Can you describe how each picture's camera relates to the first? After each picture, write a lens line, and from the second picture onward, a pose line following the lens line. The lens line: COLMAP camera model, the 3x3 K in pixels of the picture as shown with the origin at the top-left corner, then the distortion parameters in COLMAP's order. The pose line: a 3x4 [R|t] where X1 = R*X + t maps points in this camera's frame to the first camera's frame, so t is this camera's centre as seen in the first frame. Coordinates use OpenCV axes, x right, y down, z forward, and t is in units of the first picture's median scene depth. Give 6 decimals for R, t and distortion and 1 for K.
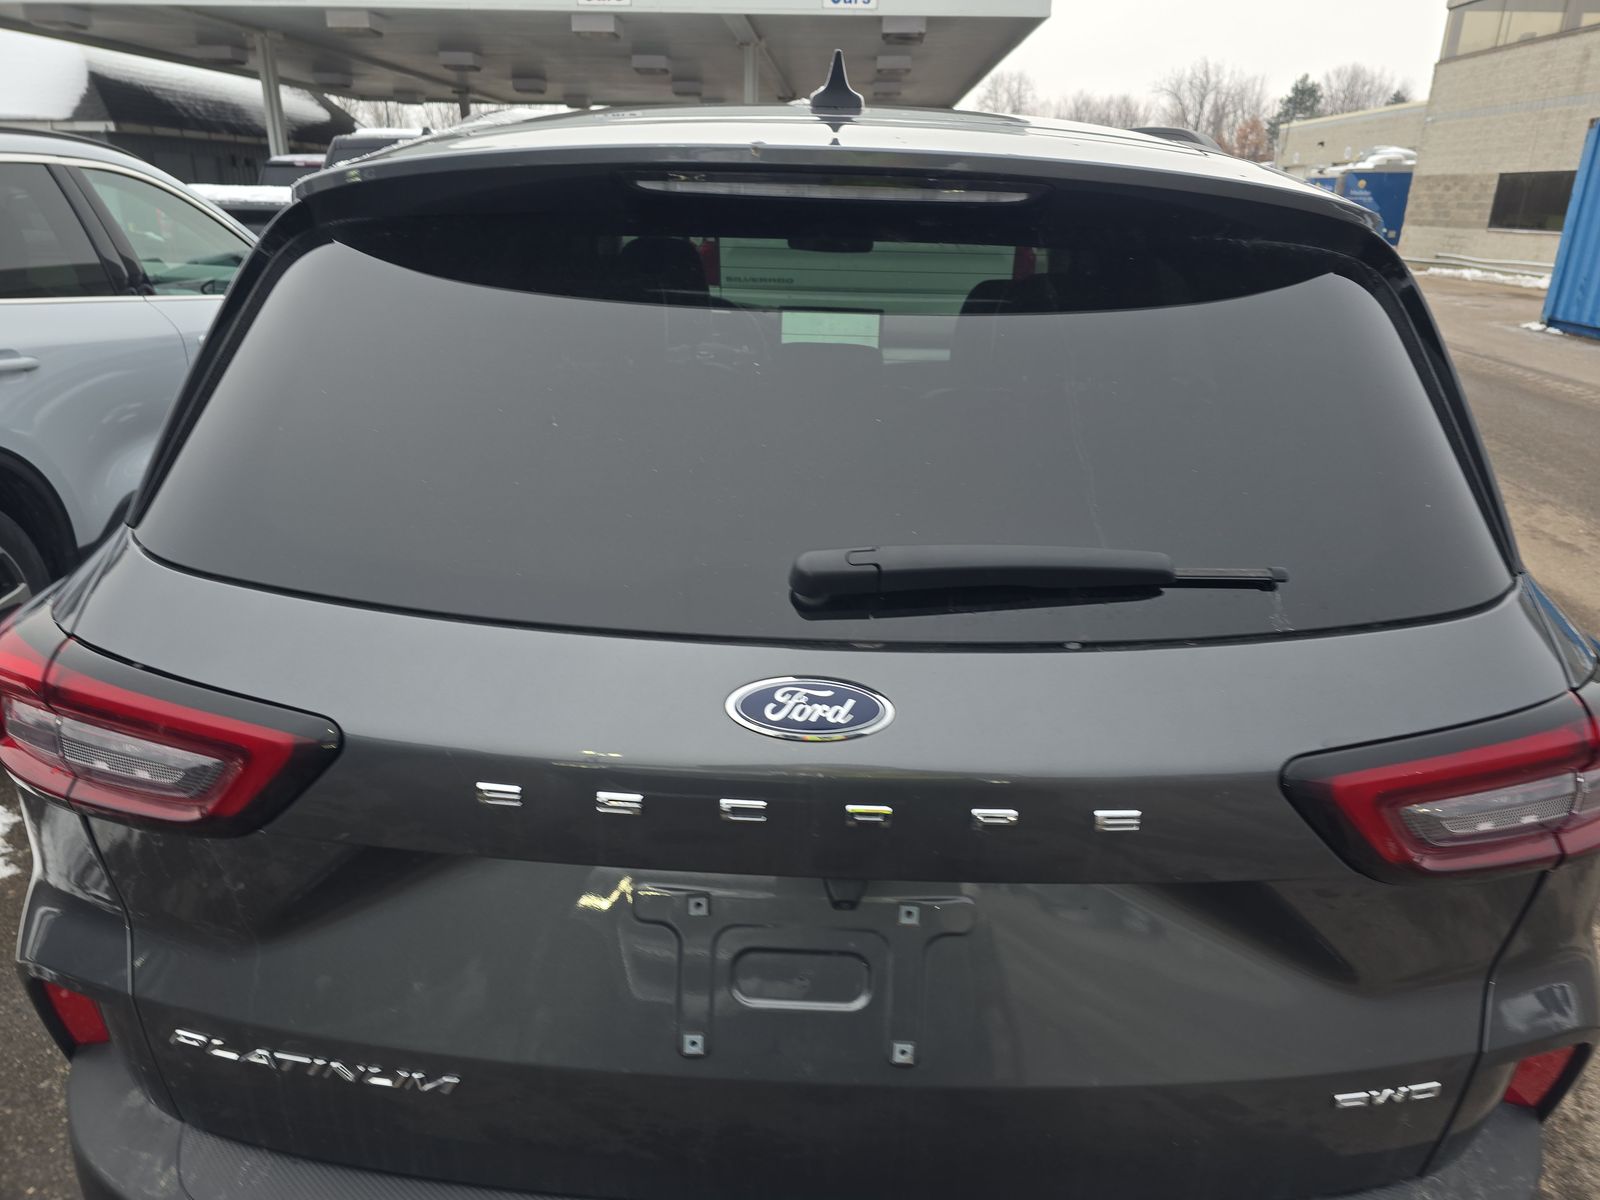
lens RADIAL K [[1070.4, 0, 811.2], [0, 1070.4, 596.1], [0, 0, 1]] dist [0.056512, -0.047947]
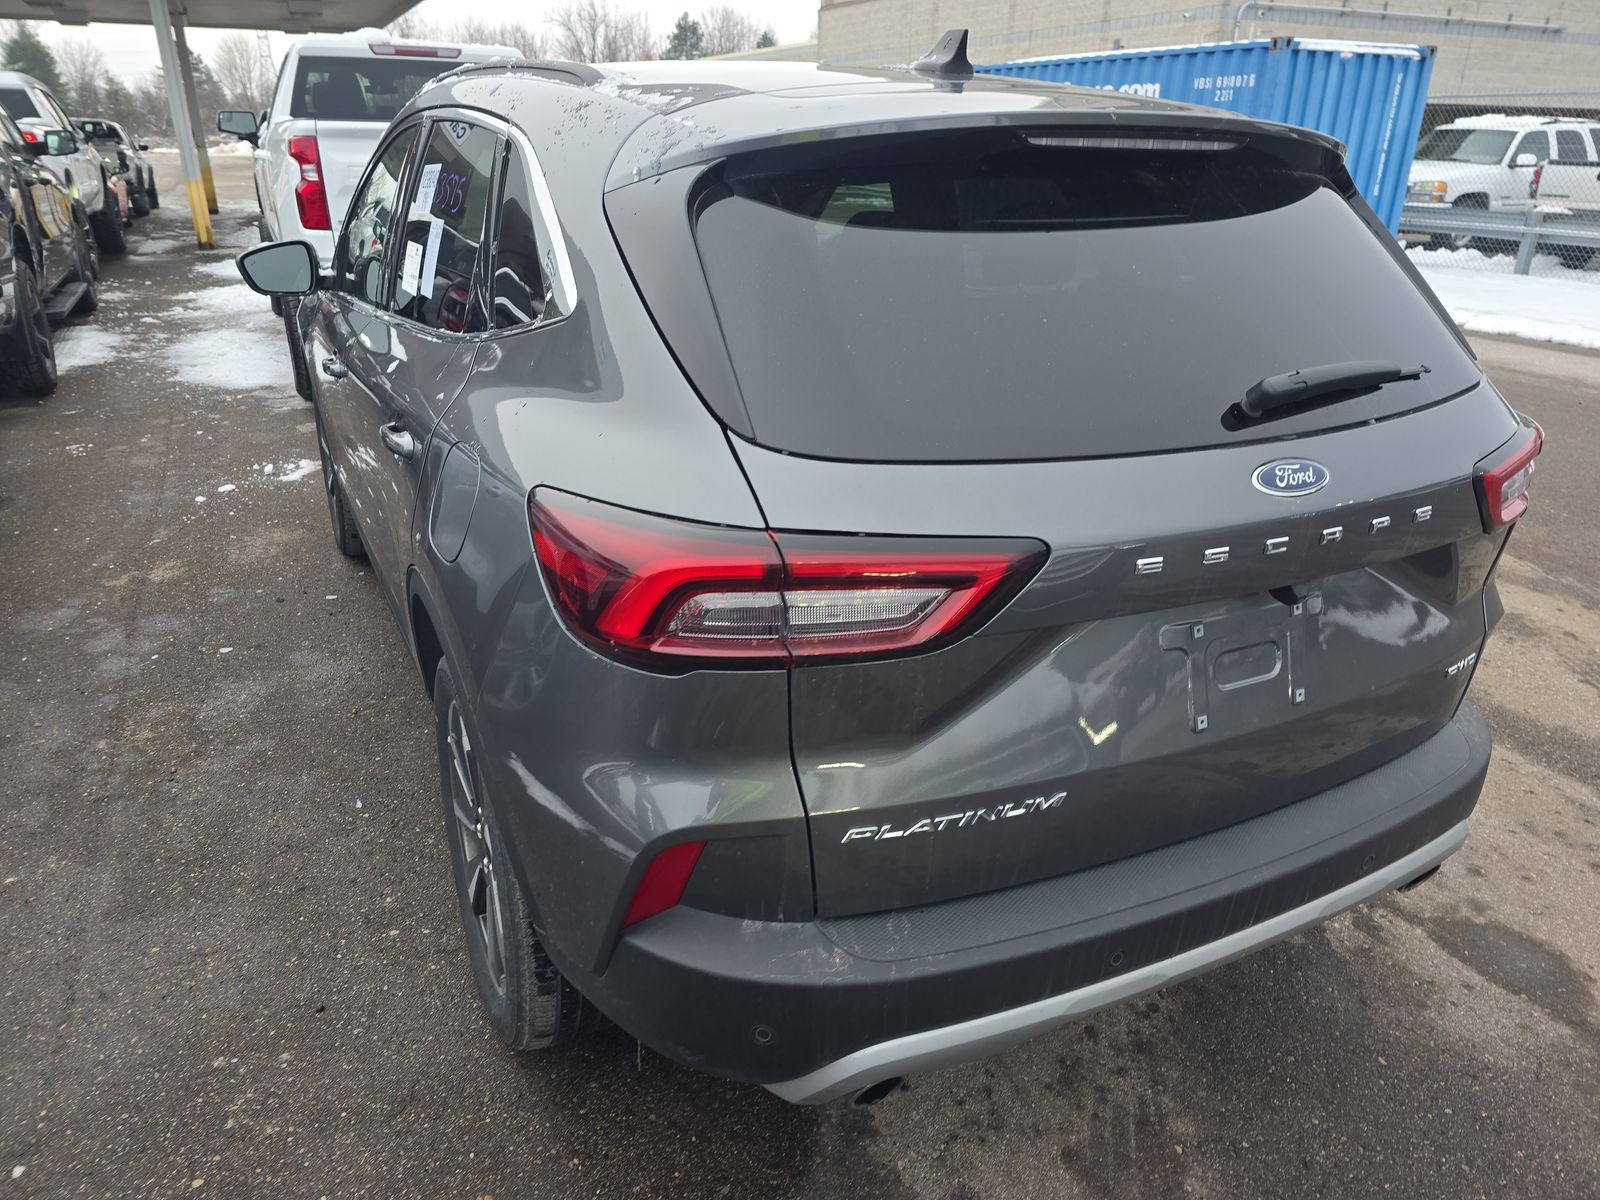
lens RADIAL K [[1070.4, 0, 808.2], [0, 1070.4, 601.0], [0, 0, 1]] dist [0.056512, -0.047947]
pose [[0.877568, -0.195886, 0.437611, -0.064577], [0.170795, 0.980577, 0.096427, 0.000401], [-0.448000, -0.009879, 0.893979, -0.005527]]
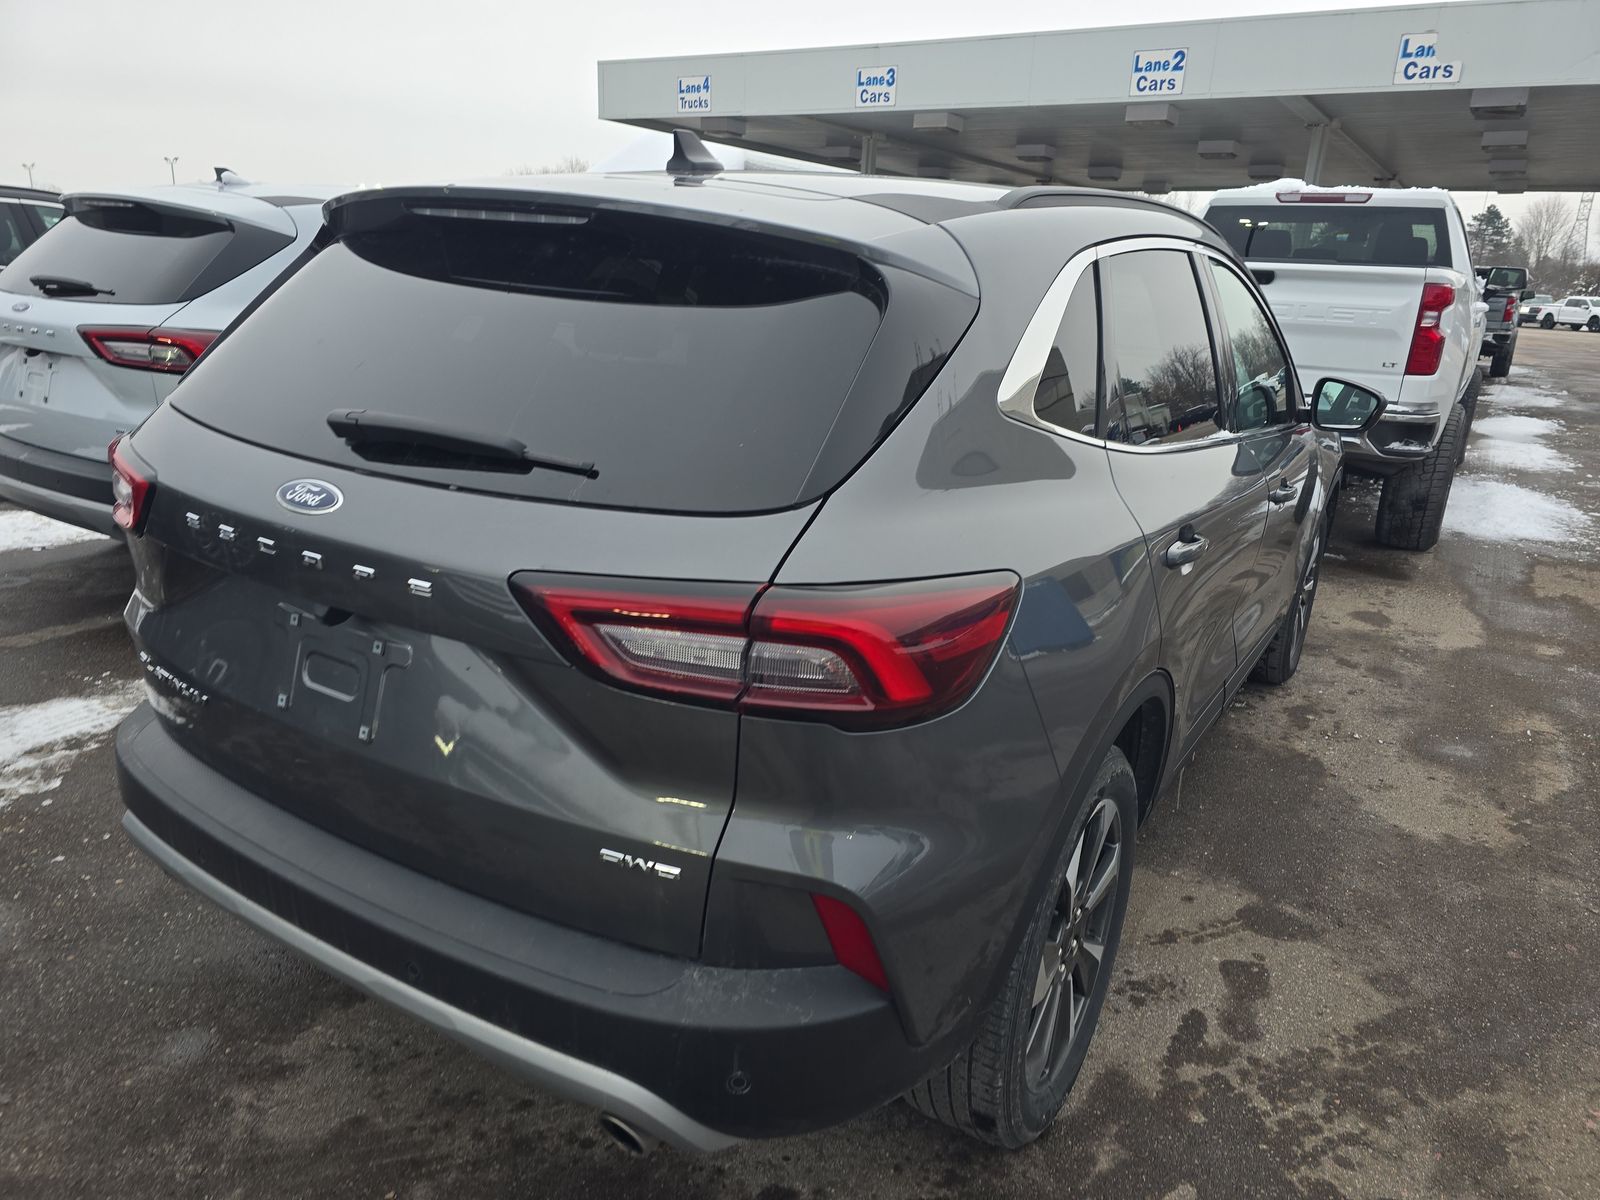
lens RADIAL K [[1070.4, 0, 815.1], [0, 1070.4, 605.7], [0, 0, 1]] dist [0.056512, -0.047947]
pose [[0.866564, 0.172812, -0.468190, 0.073370], [-0.201275, 0.979473, -0.011006, 0.006256], [0.456678, 0.103773, 0.883559, -0.007319]]
